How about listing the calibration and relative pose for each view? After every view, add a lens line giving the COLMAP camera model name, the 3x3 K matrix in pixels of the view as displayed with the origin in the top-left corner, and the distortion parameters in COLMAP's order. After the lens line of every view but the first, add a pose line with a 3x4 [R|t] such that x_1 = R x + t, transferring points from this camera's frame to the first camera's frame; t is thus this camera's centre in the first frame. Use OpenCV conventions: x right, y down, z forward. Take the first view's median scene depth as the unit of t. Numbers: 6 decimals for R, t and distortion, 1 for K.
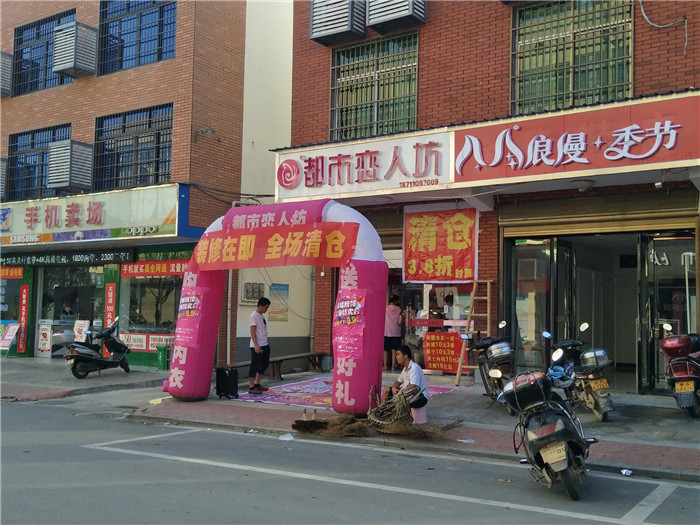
lens RADIAL K [[767.5, 0, 349.9], [0, 767.5, 263.6], [0, 0, 1]] dist [0.019472, 0.000000]
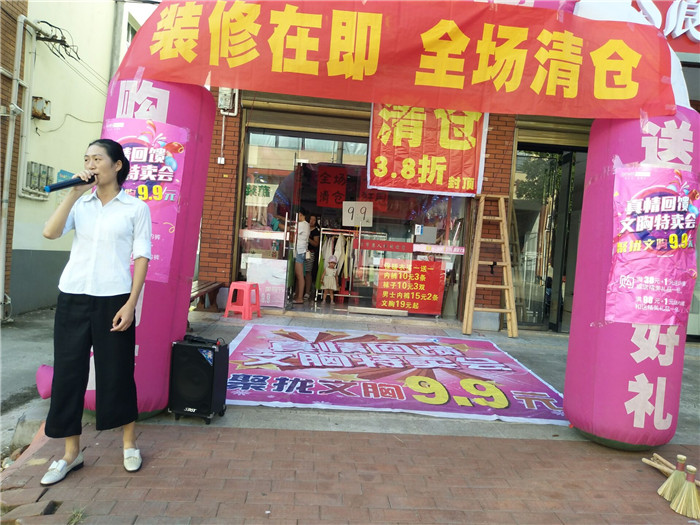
lens RADIAL K [[549.6, 0, 351.2], [0, 549.6, 245.6], [0, 0, 1]] dist [0.056292, -0.010975]
pose [[0.796190, 0.053899, 0.602640, -0.257151], [-0.100256, 0.994008, 0.043553, 0.060789], [-0.596682, -0.095095, 0.796823, 0.636587]]
